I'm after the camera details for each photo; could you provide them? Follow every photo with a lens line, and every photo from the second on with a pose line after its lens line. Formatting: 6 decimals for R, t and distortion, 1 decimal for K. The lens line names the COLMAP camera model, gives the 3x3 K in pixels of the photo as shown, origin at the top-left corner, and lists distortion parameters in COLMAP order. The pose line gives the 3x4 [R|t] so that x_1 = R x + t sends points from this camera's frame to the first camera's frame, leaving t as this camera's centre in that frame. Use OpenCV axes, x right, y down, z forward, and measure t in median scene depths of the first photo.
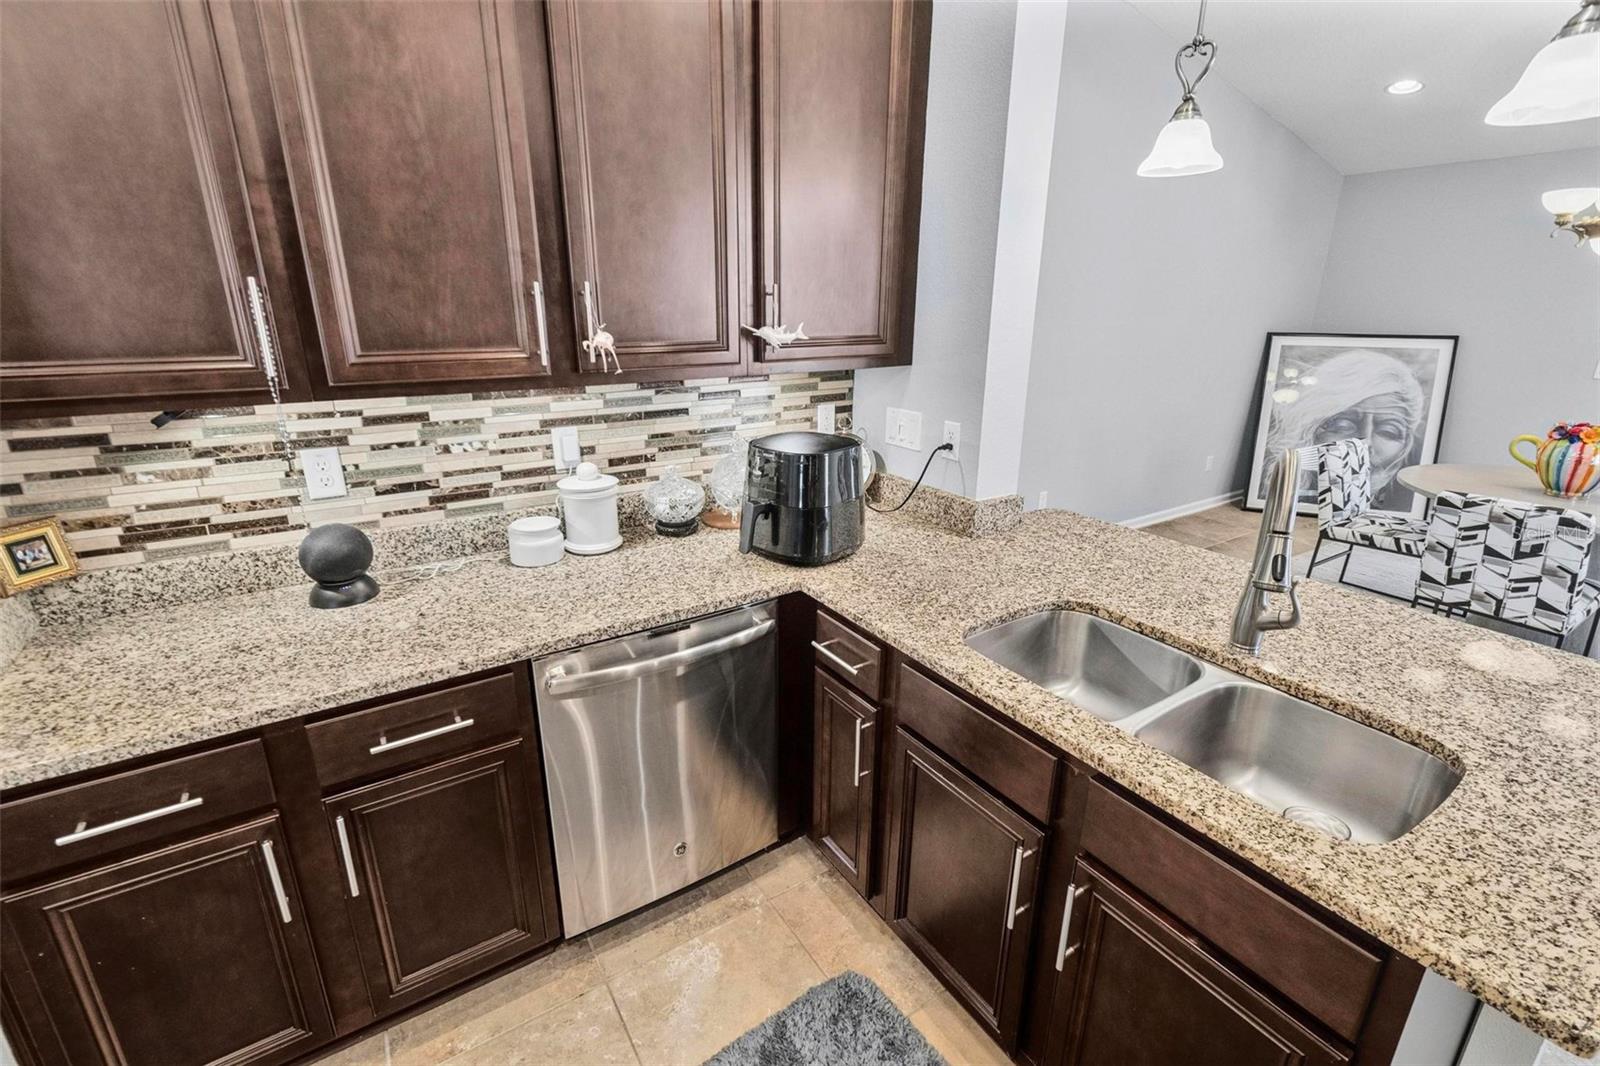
lens RADIAL K [[713.0, 0, 758.0], [0, 713.0, 515.6], [0, 0, 1]] dist [0.007537, -0.001018]
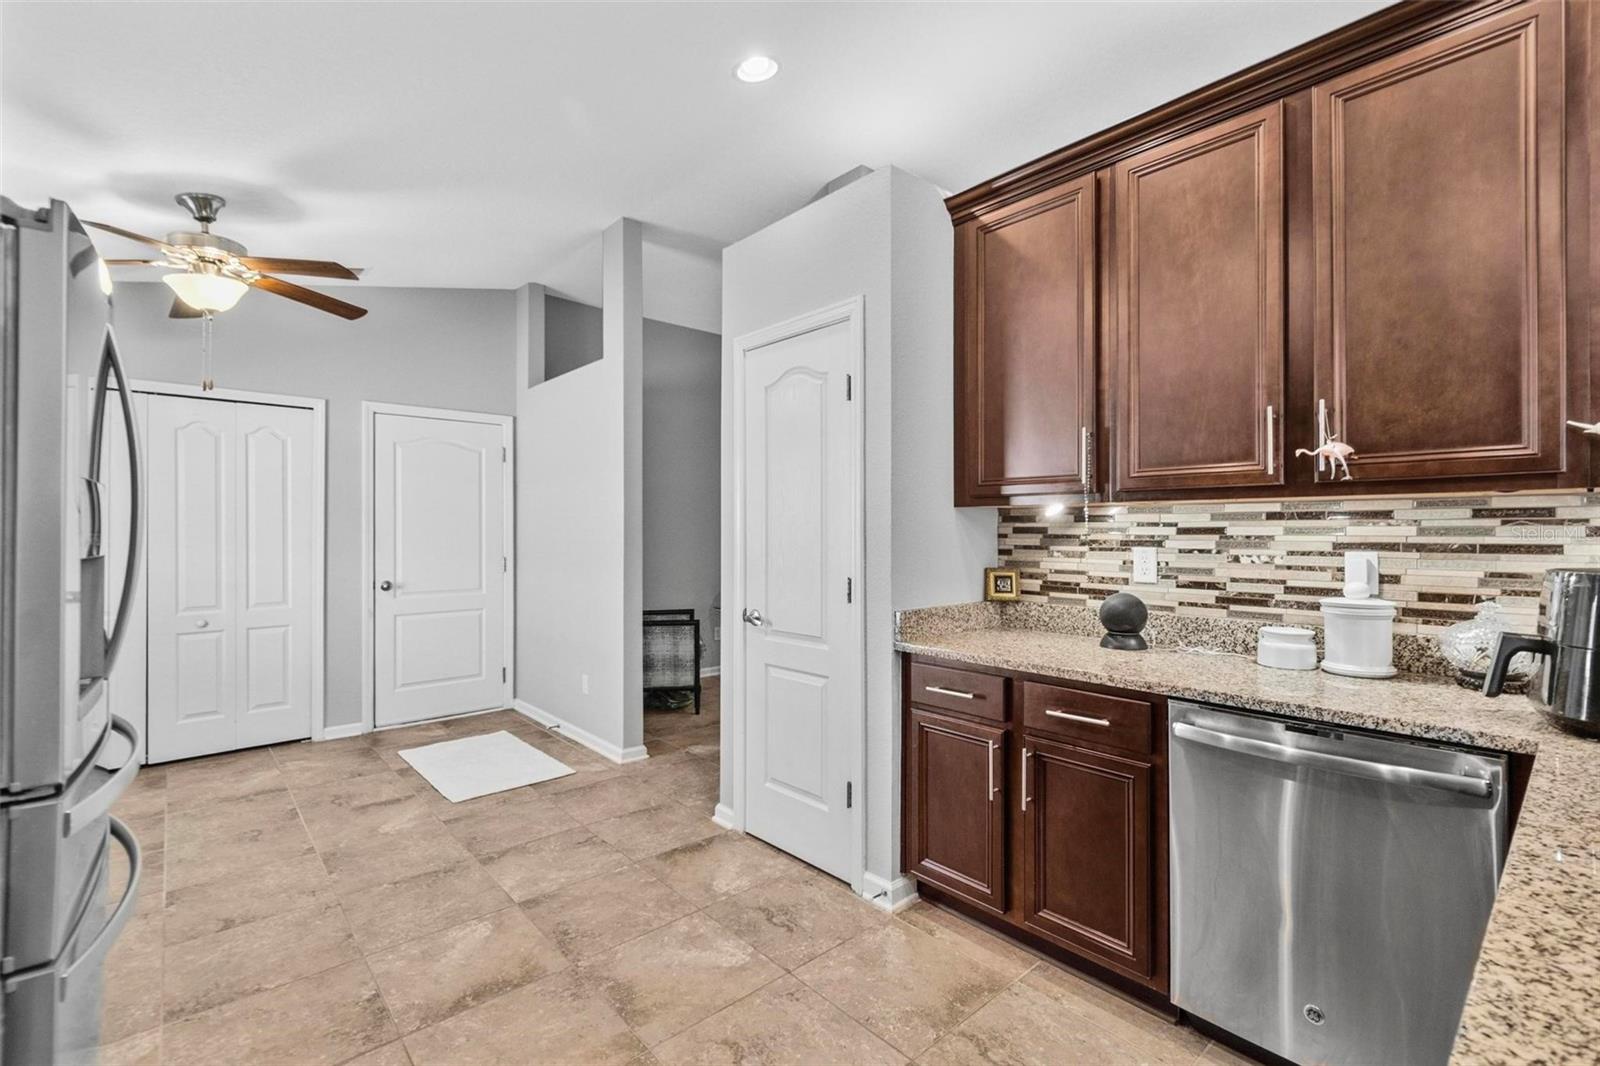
lens RADIAL K [[713.0, 0, 831.0], [0, 713.0, 517.8], [0, 0, 1]] dist [0.007537, -0.001018]
pose [[0.198108, -0.028359, -0.979770, 0.613958], [-0.294576, 0.951650, -0.087108, 0.148180], [0.934868, 0.305873, 0.180176, 0.132009]]
